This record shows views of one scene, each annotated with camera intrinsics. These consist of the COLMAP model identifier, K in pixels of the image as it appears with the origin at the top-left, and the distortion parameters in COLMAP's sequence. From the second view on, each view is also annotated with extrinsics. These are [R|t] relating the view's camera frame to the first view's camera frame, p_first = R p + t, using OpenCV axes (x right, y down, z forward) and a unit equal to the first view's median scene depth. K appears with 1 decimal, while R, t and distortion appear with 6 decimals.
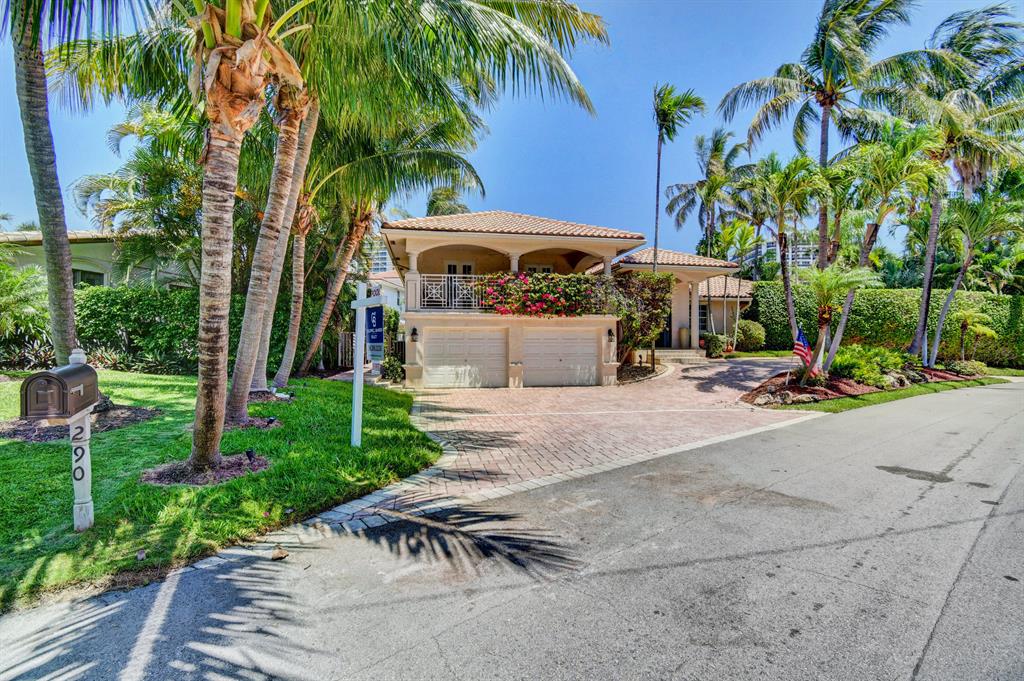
lens RADIAL K [[458.0, 0, 508.6], [0, 458.0, 336.4], [0, 0, 1]] dist [0.003345, -0.016881]
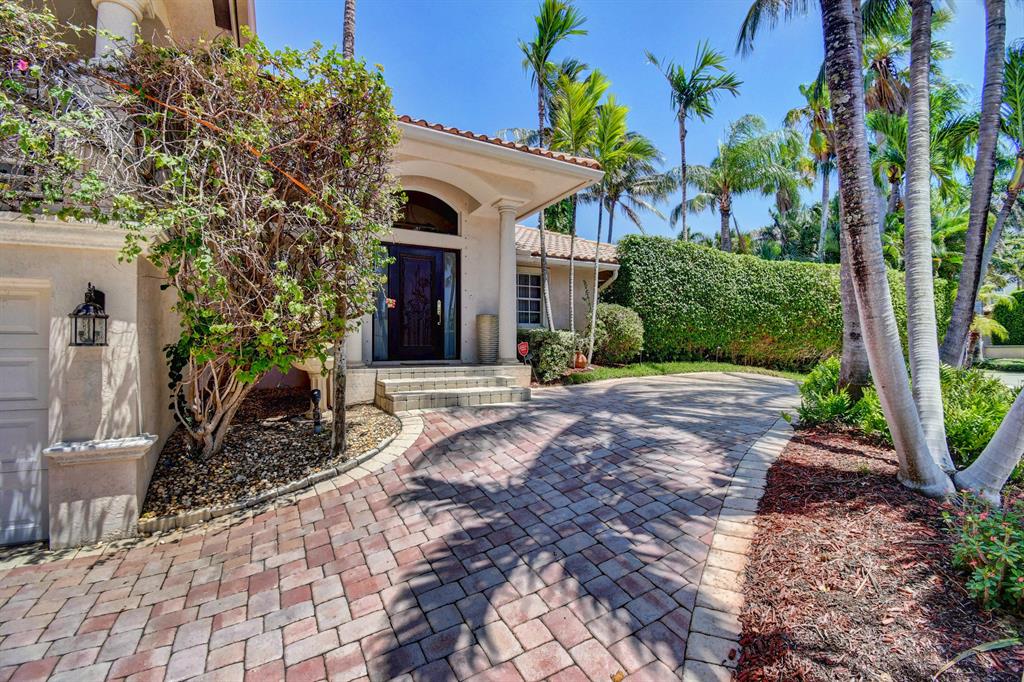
lens RADIAL K [[458.0, 0, 522.3], [0, 458.0, 347.4], [0, 0, 1]] dist [0.003345, -0.016881]
pose [[0.946359, -0.004388, 0.323088, 0.357505], [0.002544, 0.999978, 0.006131, 0.013137], [-0.323108, -0.004980, 0.946349, 0.752611]]
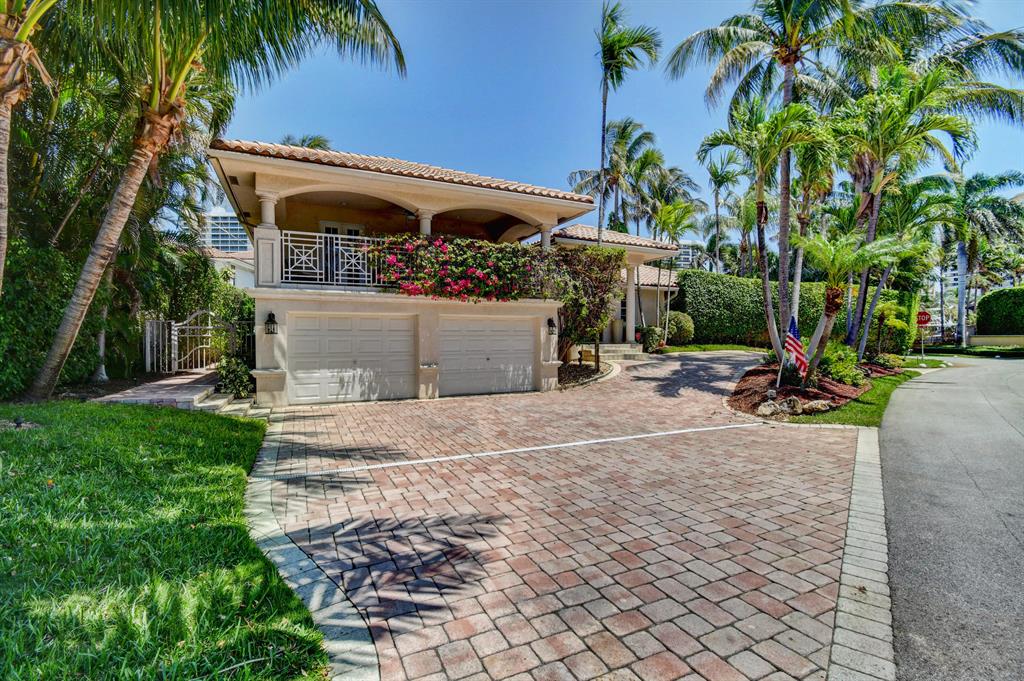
lens RADIAL K [[458.0, 0, 513.3], [0, 458.0, 341.5], [0, 0, 1]] dist [0.003345, -0.016881]
pose [[0.965565, -0.004319, 0.260127, -0.042261], [-0.001678, 0.999738, 0.022826, 0.006111], [-0.260157, -0.022477, 0.965305, 0.275982]]
